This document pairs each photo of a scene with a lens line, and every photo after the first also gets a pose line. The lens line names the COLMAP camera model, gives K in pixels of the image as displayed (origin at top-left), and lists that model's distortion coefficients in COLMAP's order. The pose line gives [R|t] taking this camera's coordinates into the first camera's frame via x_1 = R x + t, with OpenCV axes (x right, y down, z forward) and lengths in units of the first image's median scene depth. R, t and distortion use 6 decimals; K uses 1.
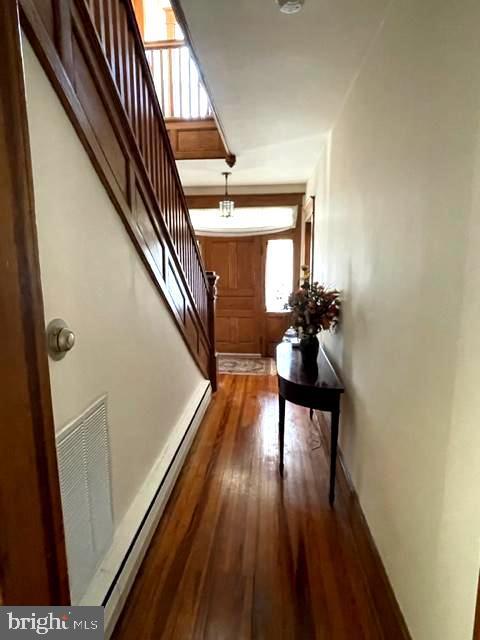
lens RADIAL K [[380.1, 0, 240.1], [0, 380.1, 322.3], [0, 0, 1]] dist [0.001249, -0.000187]
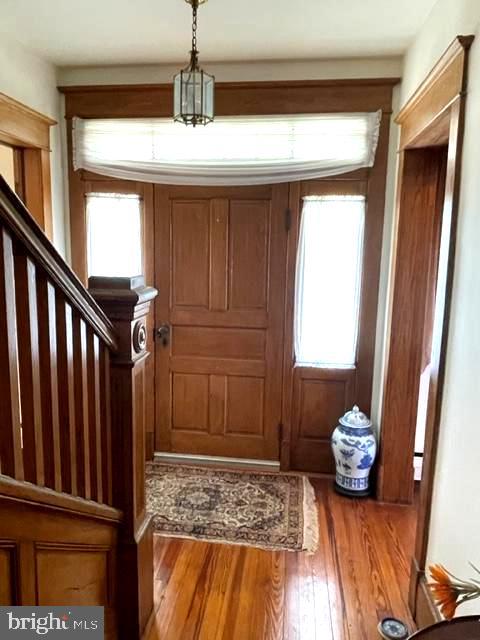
lens RADIAL K [[469.5, 0, 238.8], [0, 469.5, 317.5], [0, 0, 1]] dist [-0.012280, -0.001801]
pose [[0.999045, 0.028119, -0.033445, 0.023312], [-0.028322, 0.999583, -0.005619, -0.079169], [0.033273, 0.006561, 0.999425, 0.490119]]
